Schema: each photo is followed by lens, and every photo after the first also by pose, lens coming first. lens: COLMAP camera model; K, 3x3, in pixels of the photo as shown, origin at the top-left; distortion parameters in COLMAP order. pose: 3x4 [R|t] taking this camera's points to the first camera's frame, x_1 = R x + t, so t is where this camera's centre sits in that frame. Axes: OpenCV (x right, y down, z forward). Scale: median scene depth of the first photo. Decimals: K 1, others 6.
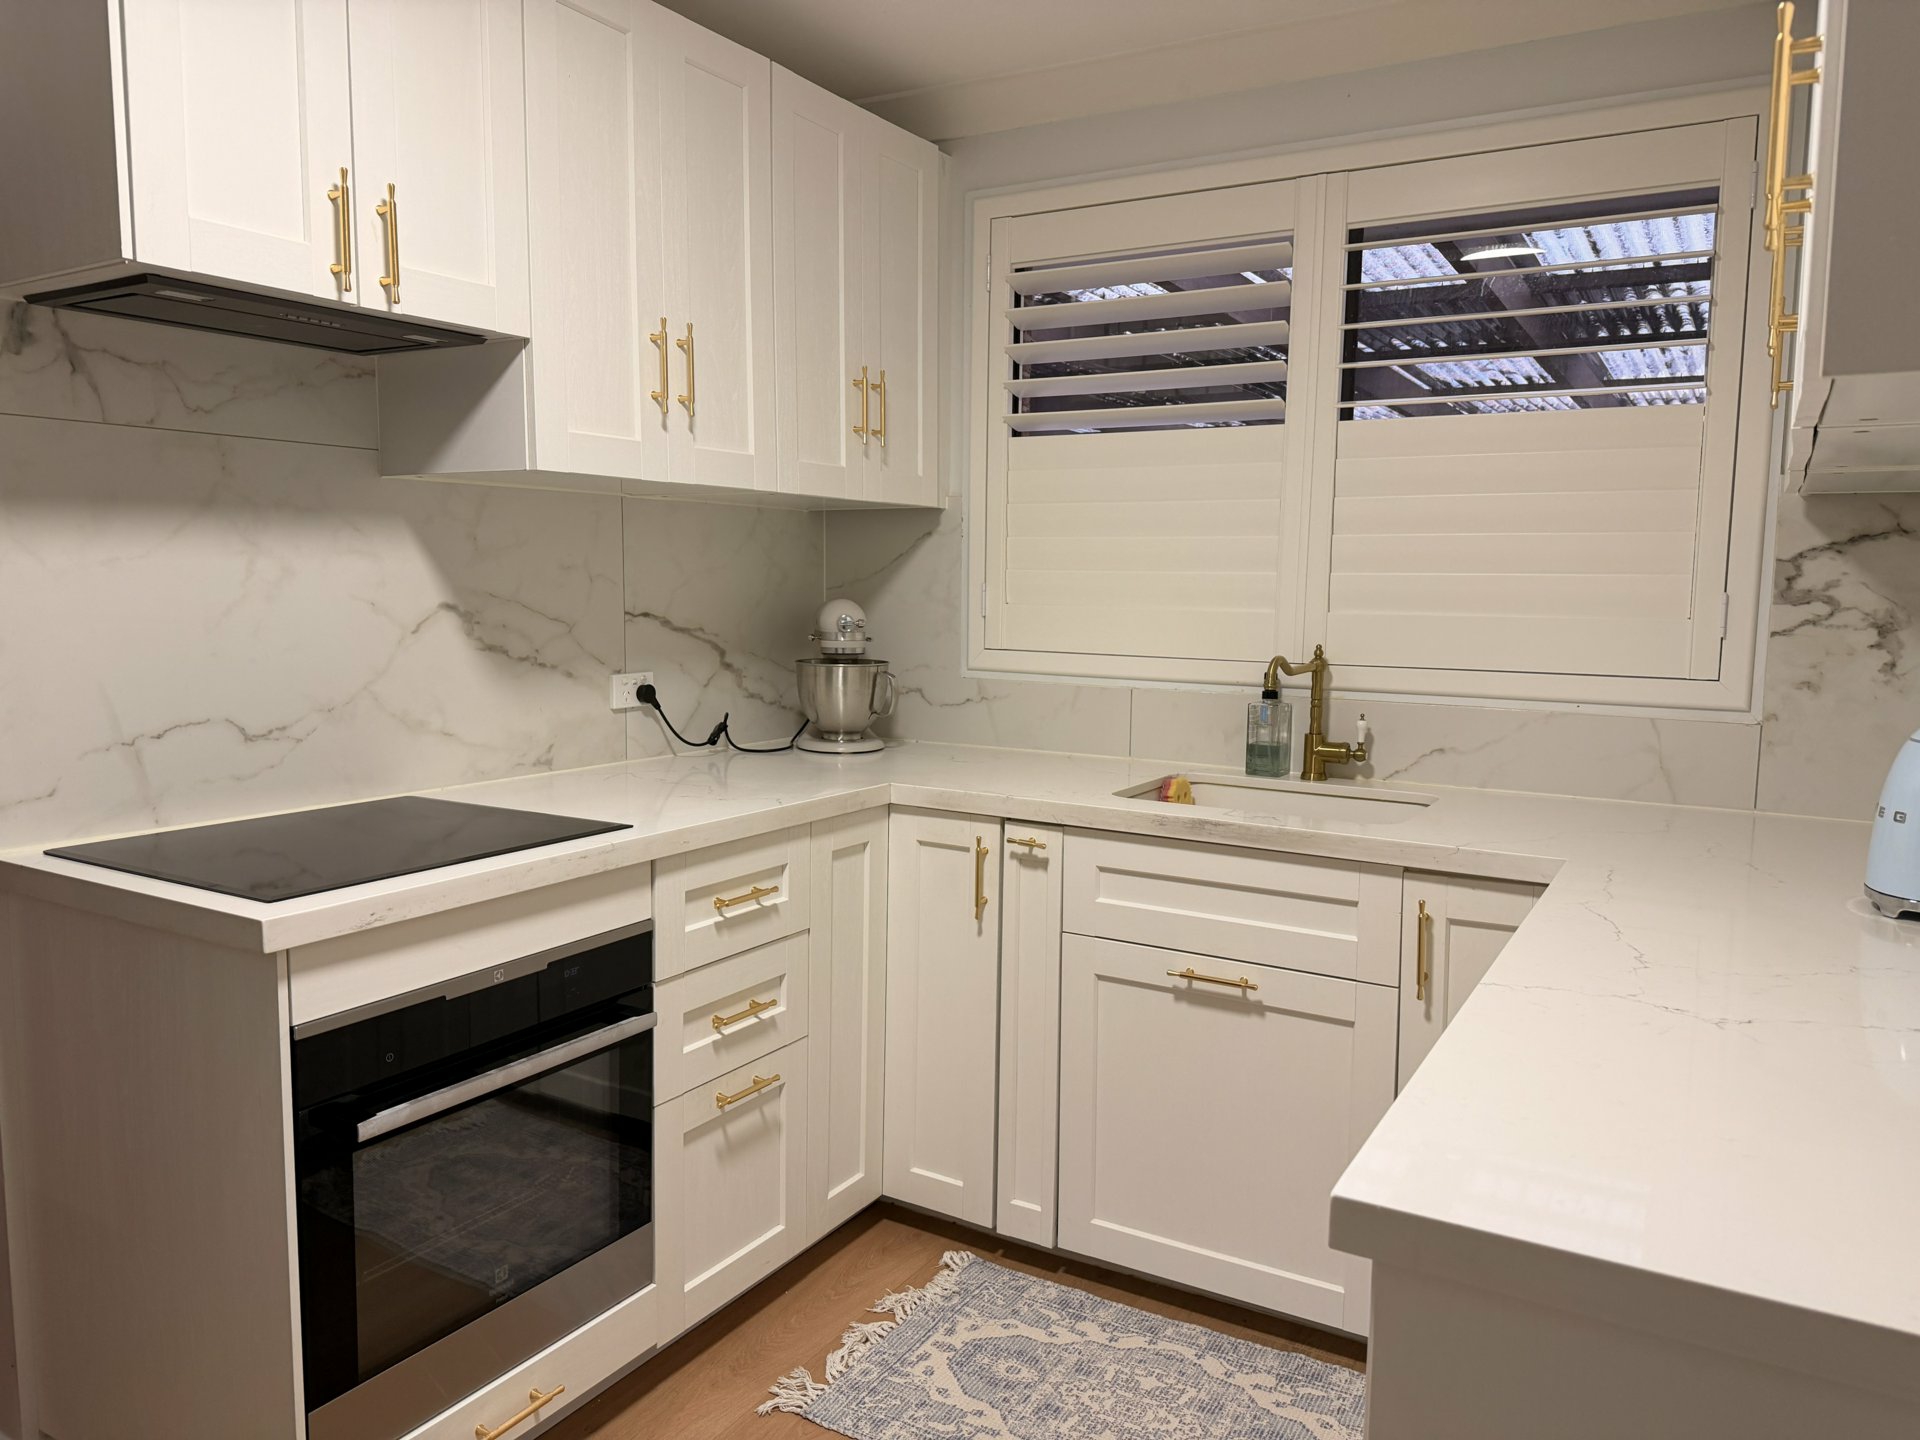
lens RADIAL K [[1353.8, 0, 940.2], [0, 1353.8, 724.9], [0, 0, 1]] dist [0.123738, -0.174717]
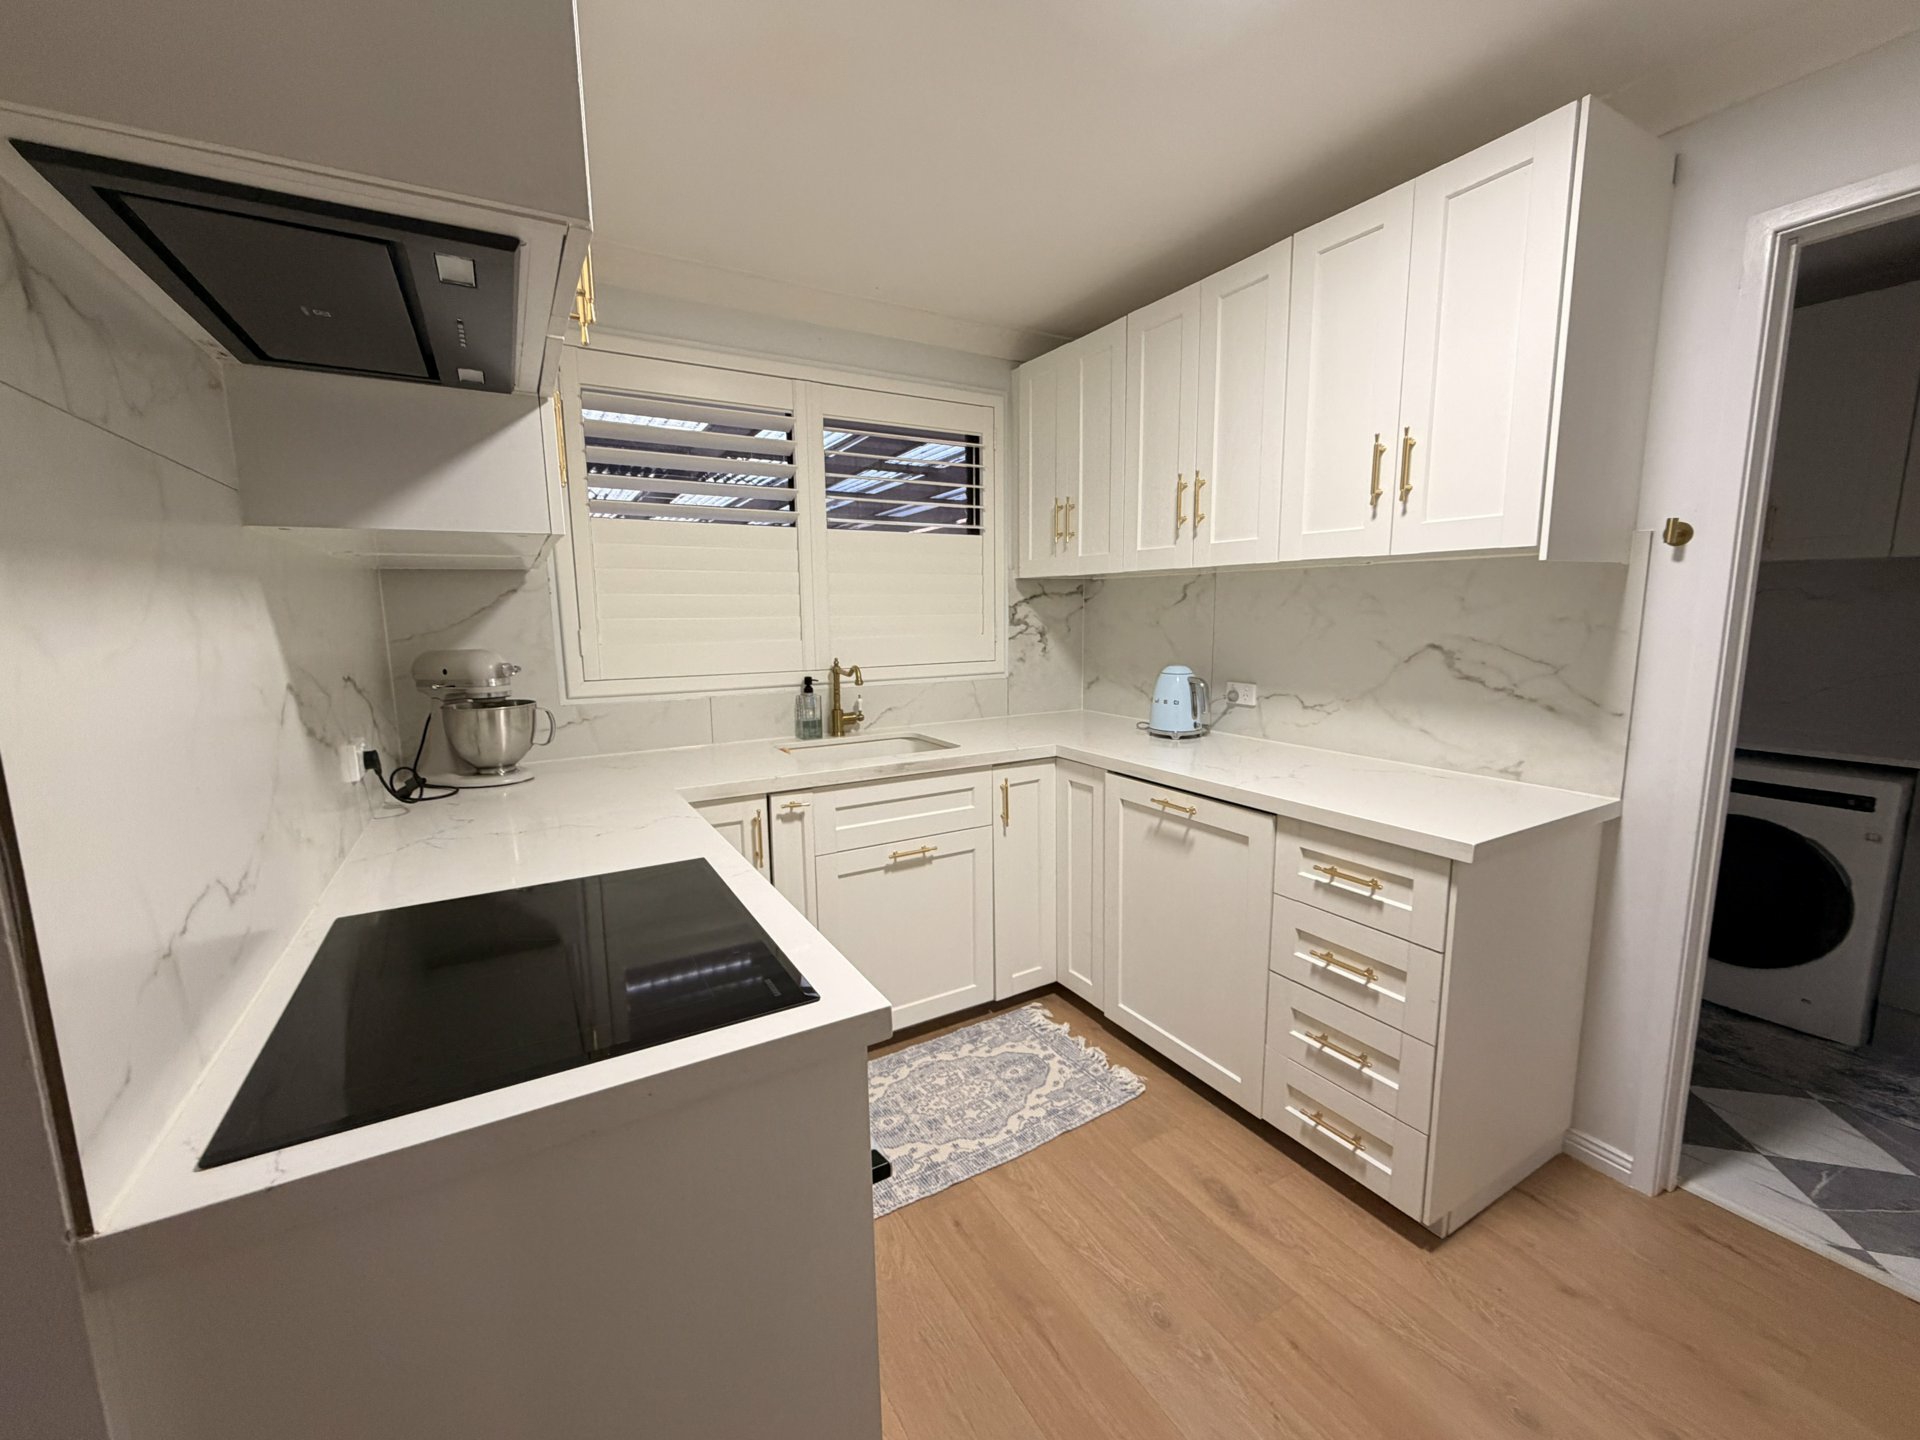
lens RADIAL K [[781.2, 0, 965.8], [0, 781.2, 723.7], [0, 0, 1]] dist [0.002275, 0.000685]
pose [[0.468757, -0.147254, 0.870967, -0.595446], [0.113409, 0.987879, 0.105984, -0.071741], [-0.876017, 0.049095, 0.479775, 0.440461]]
